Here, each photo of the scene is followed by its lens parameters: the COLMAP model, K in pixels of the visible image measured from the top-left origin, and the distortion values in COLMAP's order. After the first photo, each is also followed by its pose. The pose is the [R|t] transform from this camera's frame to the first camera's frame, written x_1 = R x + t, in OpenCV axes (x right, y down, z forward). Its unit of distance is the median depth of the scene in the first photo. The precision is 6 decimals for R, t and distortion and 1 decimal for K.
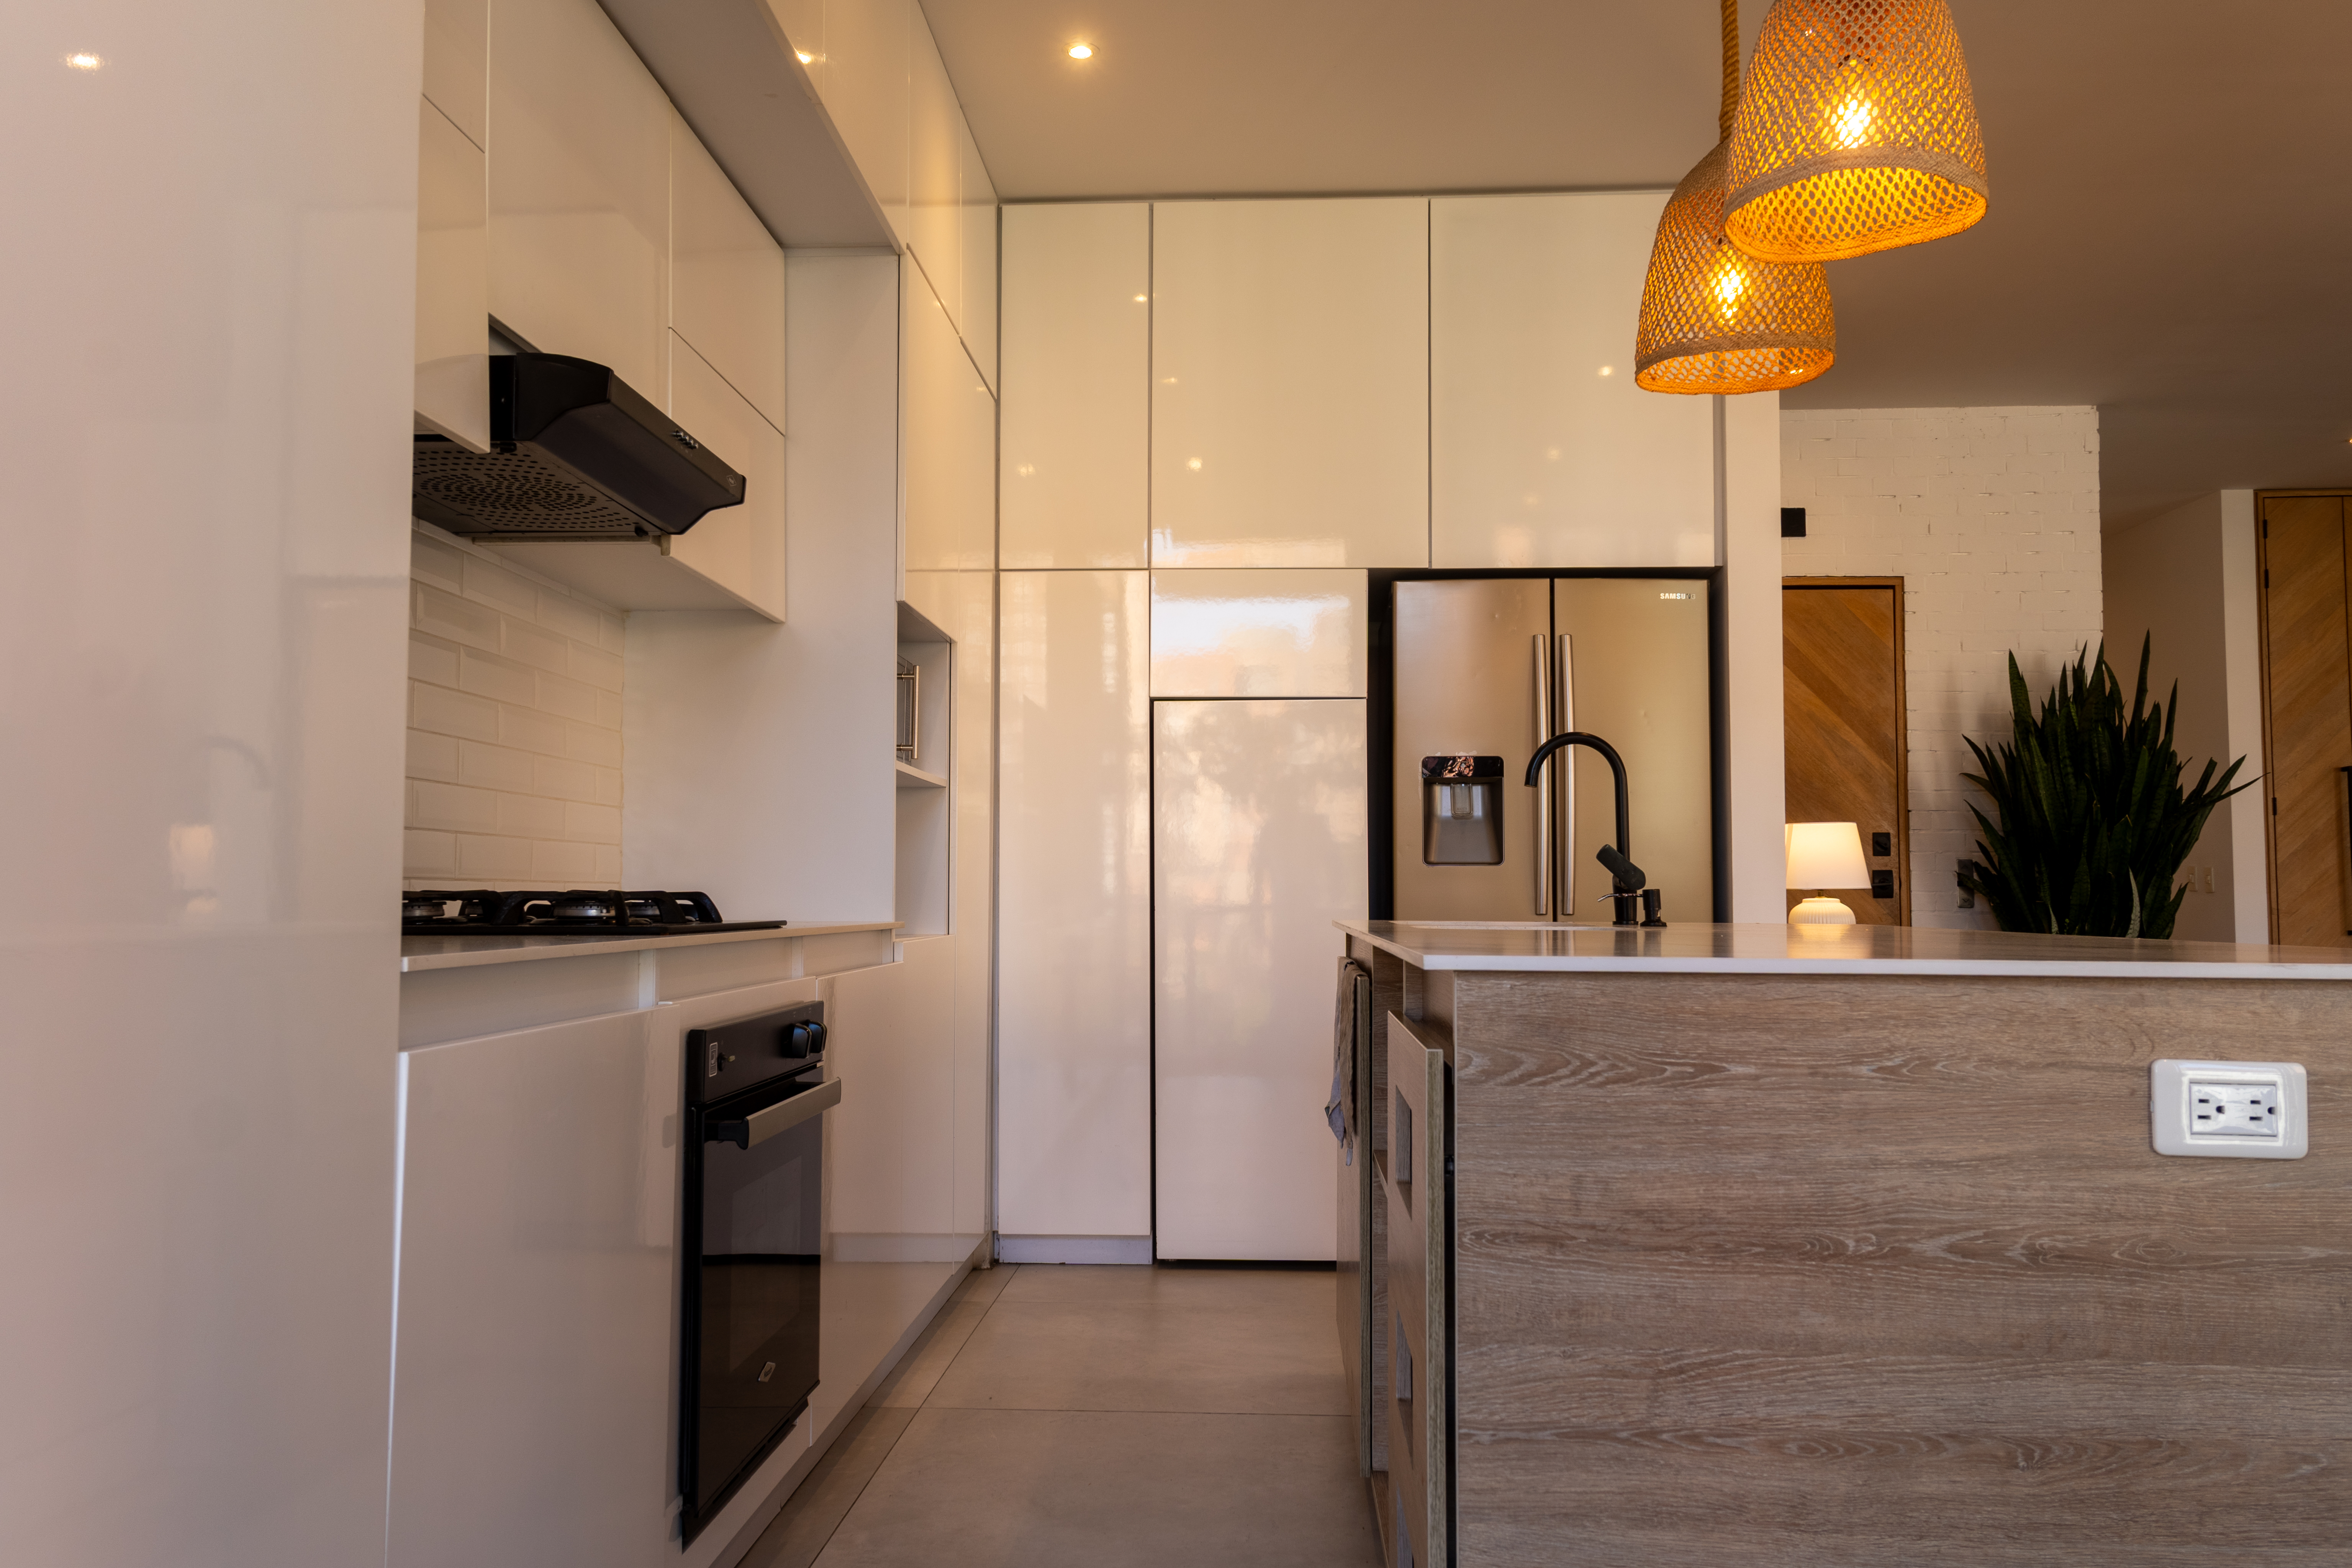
lens RADIAL K [[1852.8, 0, 1181.3], [0, 1852.8, 784.6], [0, 0, 1]] dist [0.014465, 0.015346]
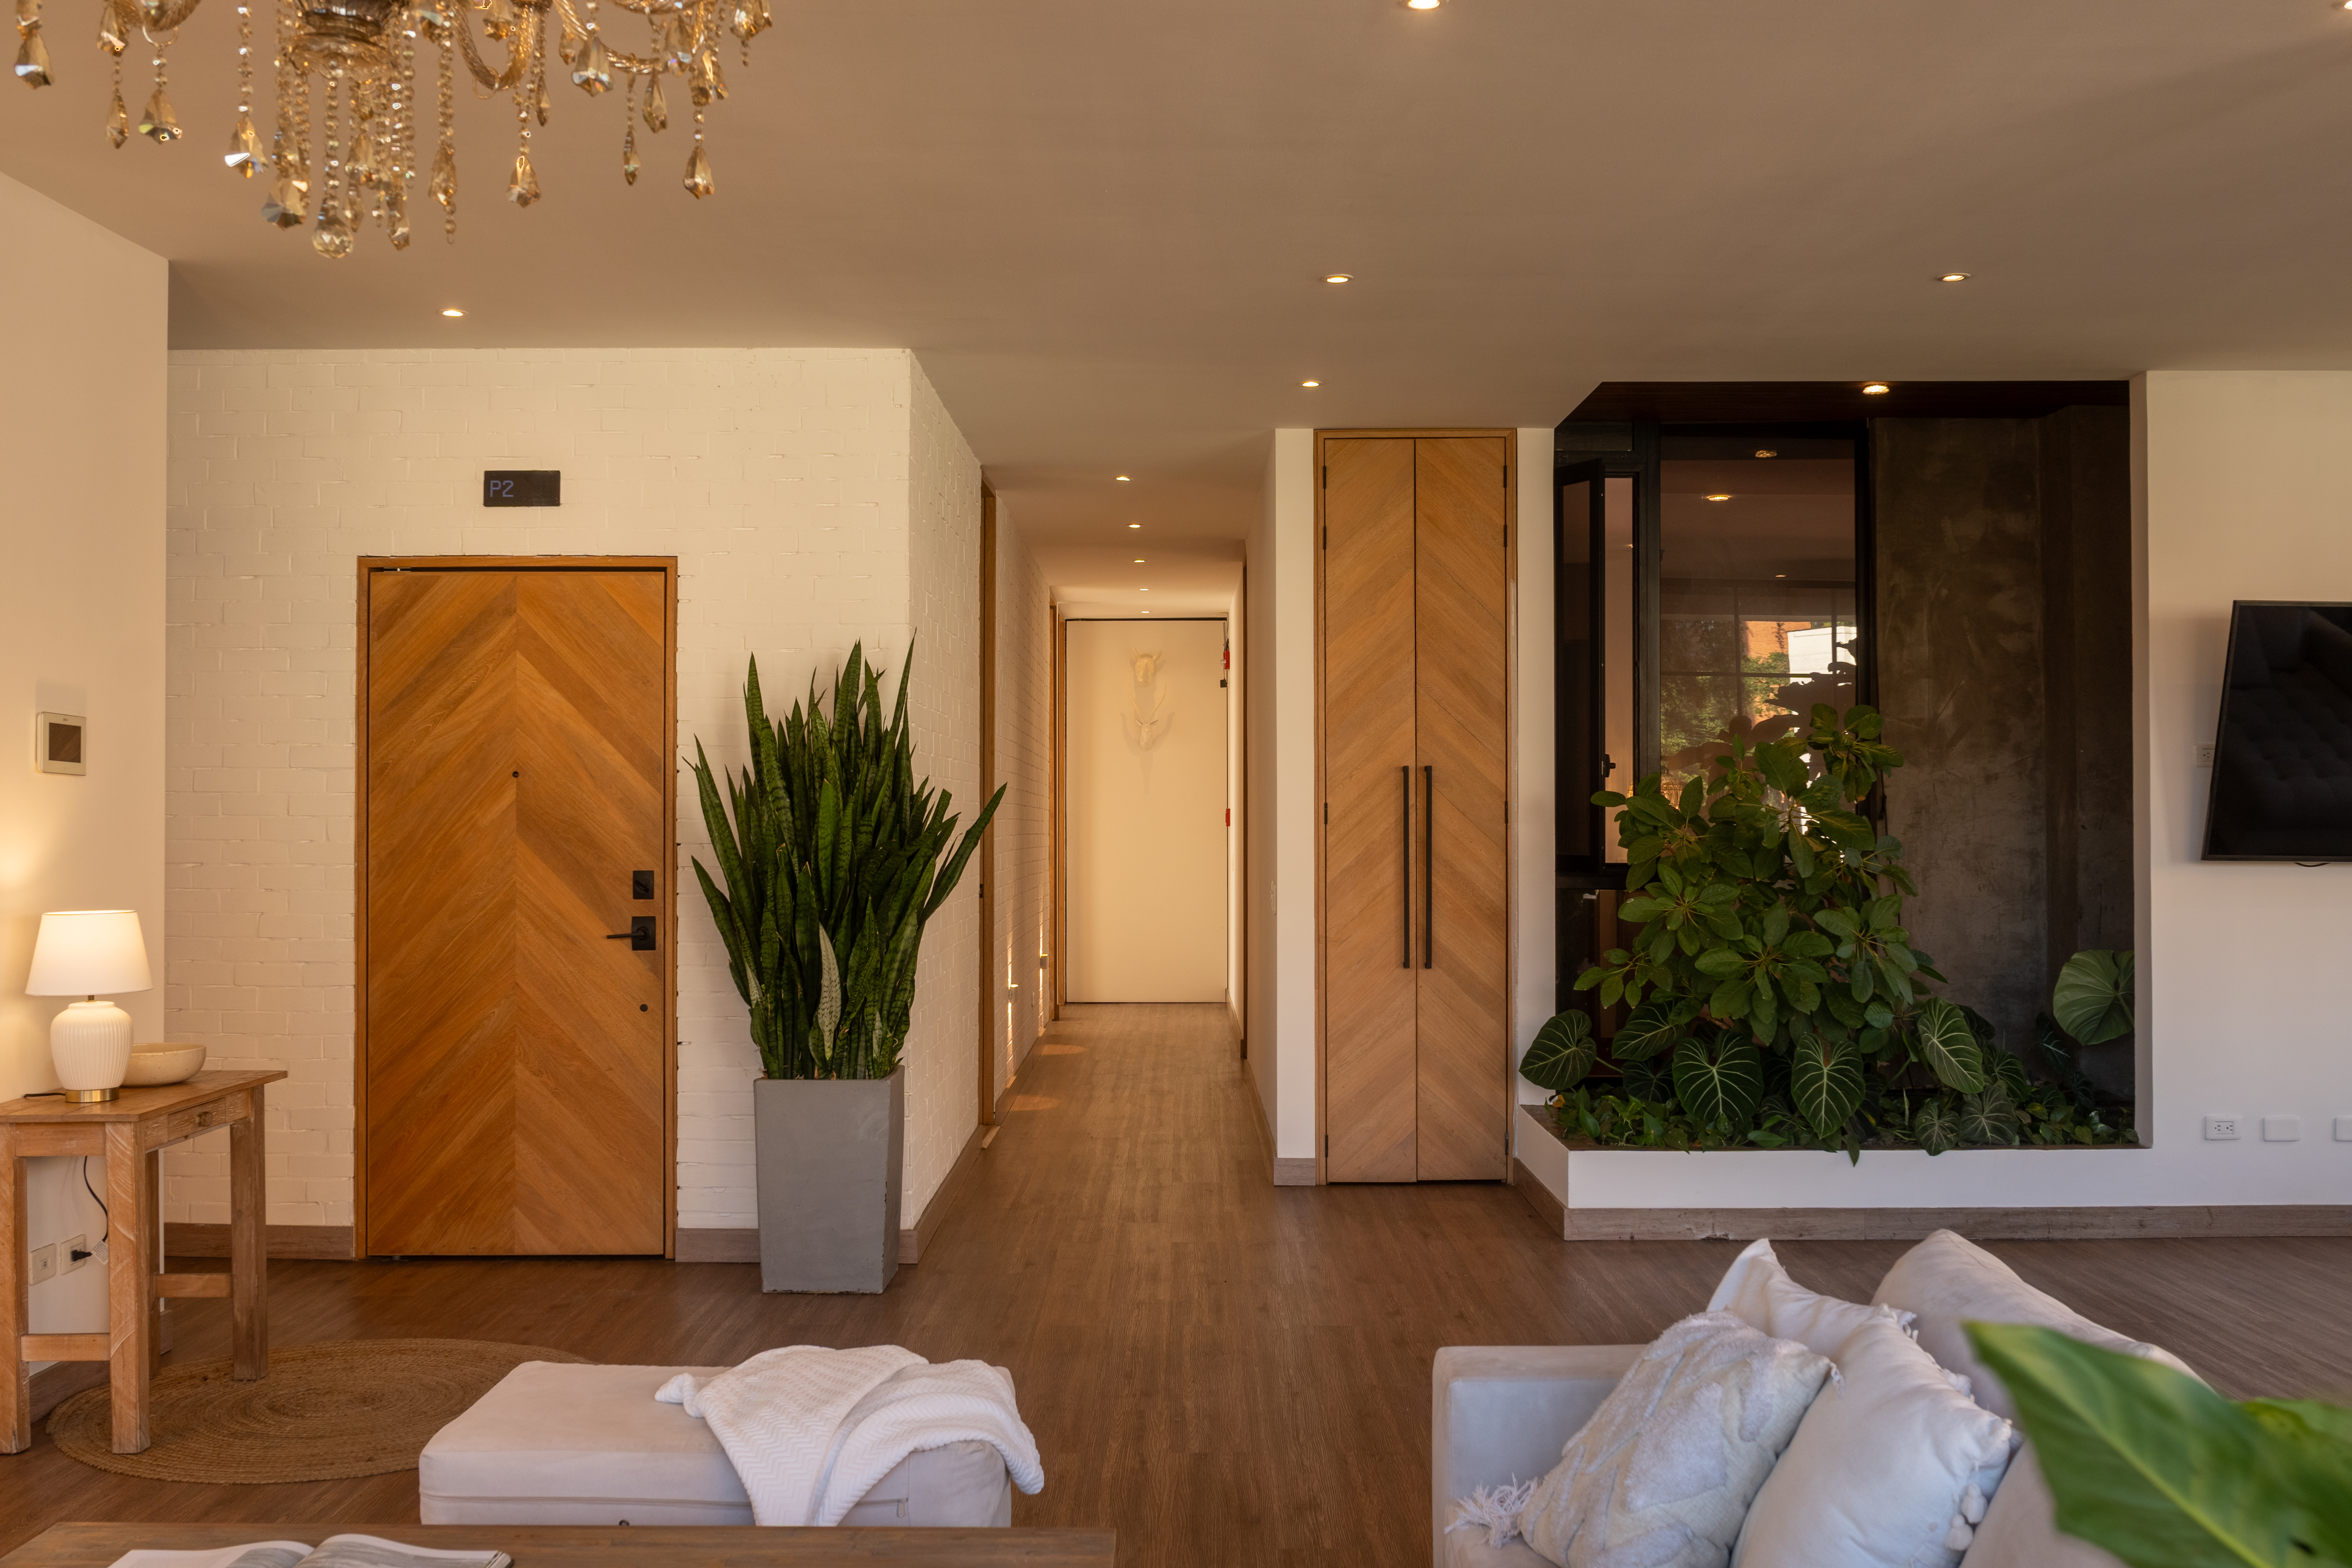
lens RADIAL K [[2317.2, 0, 1206.3], [0, 2317.2, 789.7], [0, 0, 1]] dist [-0.013881, 0.001904]
pose [[0.998362, -0.005428, 0.056954, 0.563064], [0.002646, 0.998805, 0.048803, -0.058763], [-0.057151, -0.048572, 0.997183, -0.032470]]
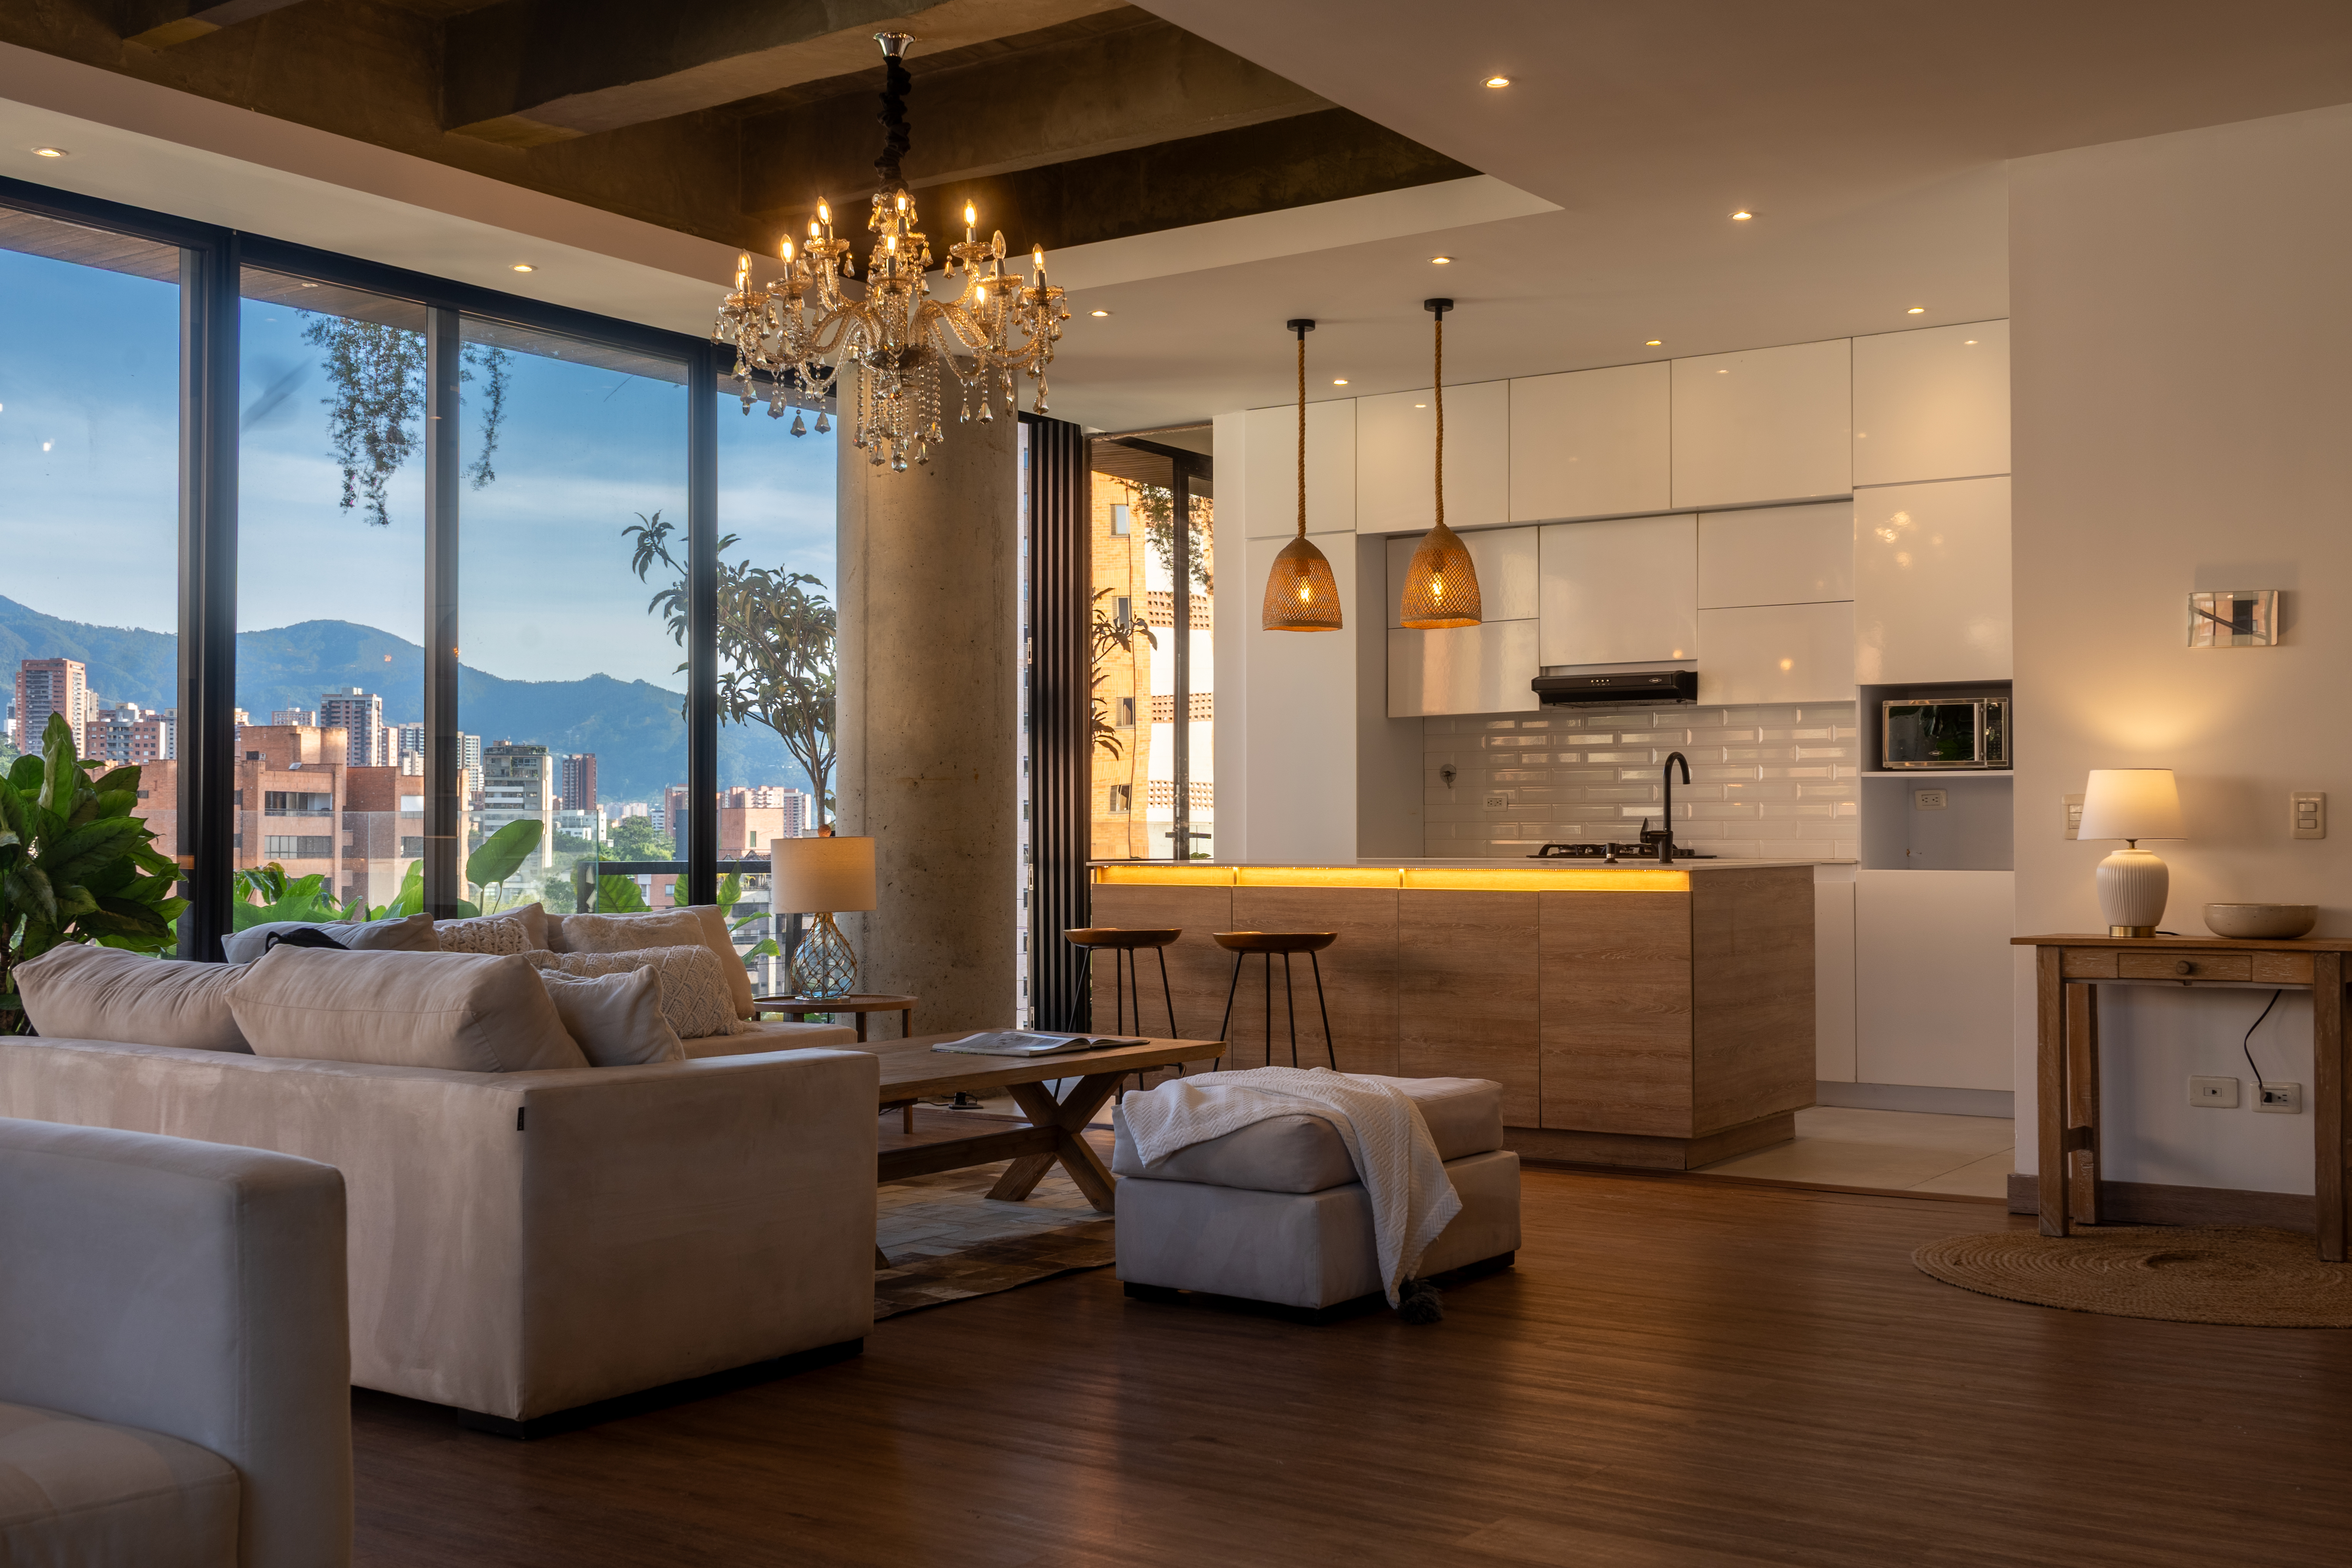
lens RADIAL K [[2387.0, 0, 1174.3], [0, 2387.0, 793.3], [0, 0, 1]] dist [-0.016108, 0.031715]
pose [[-0.535741, -0.020386, -0.844136, 1.152824], [0.046330, 0.997493, -0.053493, 0.053476], [0.843111, -0.067768, -0.533453, 0.883545]]
